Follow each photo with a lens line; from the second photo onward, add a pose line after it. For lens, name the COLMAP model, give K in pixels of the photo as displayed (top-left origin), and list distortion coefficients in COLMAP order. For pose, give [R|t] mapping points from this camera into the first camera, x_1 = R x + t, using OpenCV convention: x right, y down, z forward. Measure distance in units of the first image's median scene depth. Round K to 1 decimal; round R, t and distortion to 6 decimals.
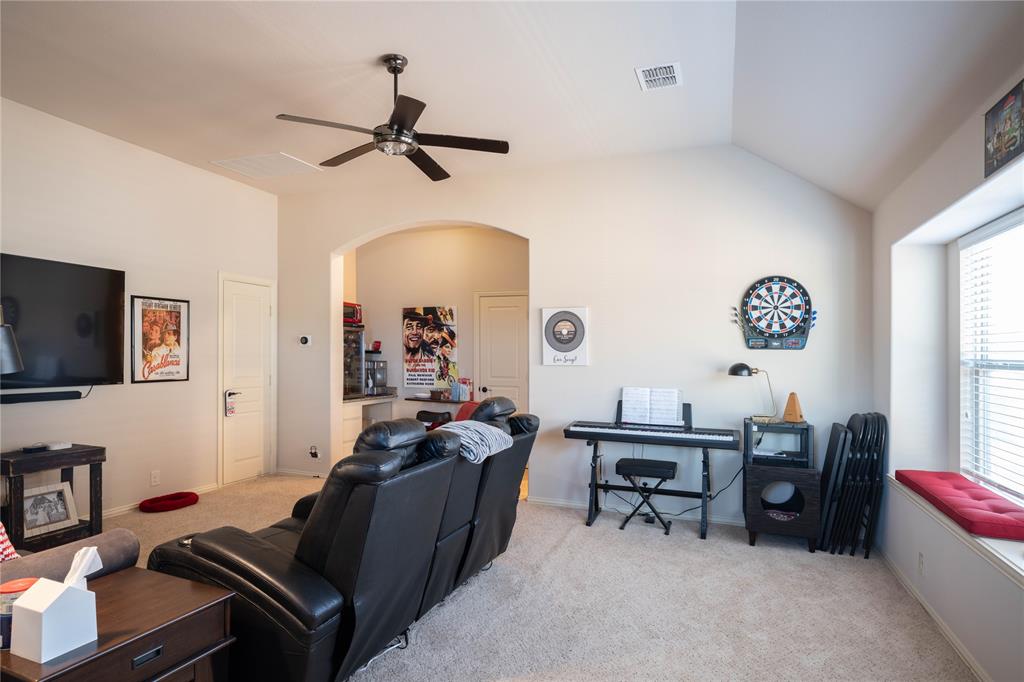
lens RADIAL K [[554.9, 0, 507.7], [0, 554.9, 364.0], [0, 0, 1]] dist [-0.002158, 0.000230]
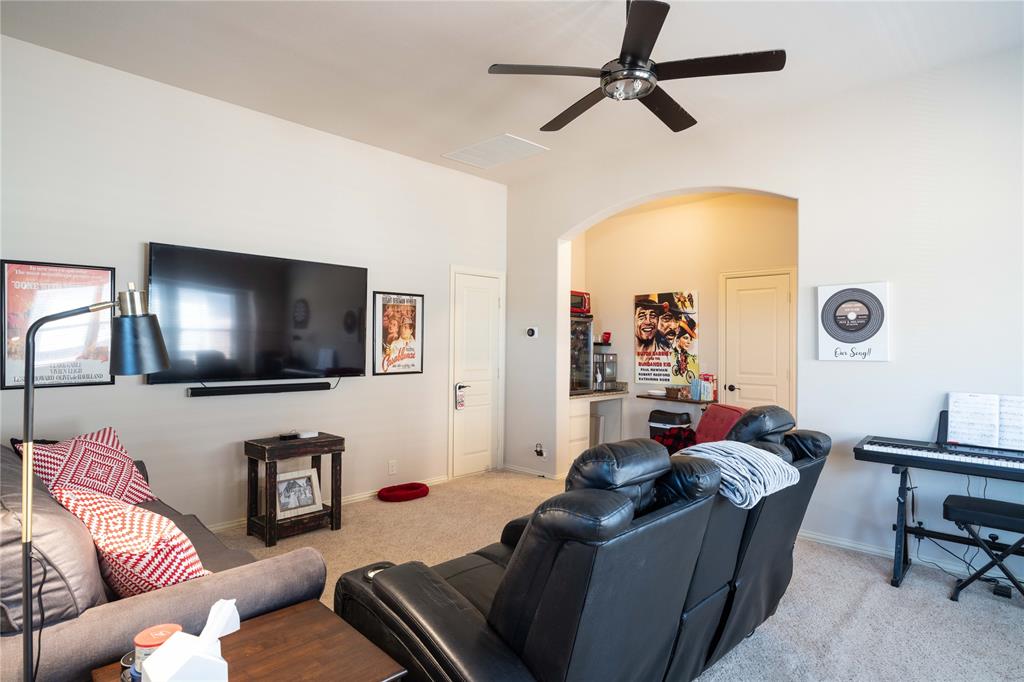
lens RADIAL K [[554.9, 0, 507.7], [0, 554.9, 364.0], [0, 0, 1]] dist [-0.002158, 0.000230]
pose [[0.916959, 0.008975, -0.398880, -0.027782], [-0.003184, 0.999880, 0.015178, -0.003311], [0.398968, -0.012647, 0.916878, 0.139393]]
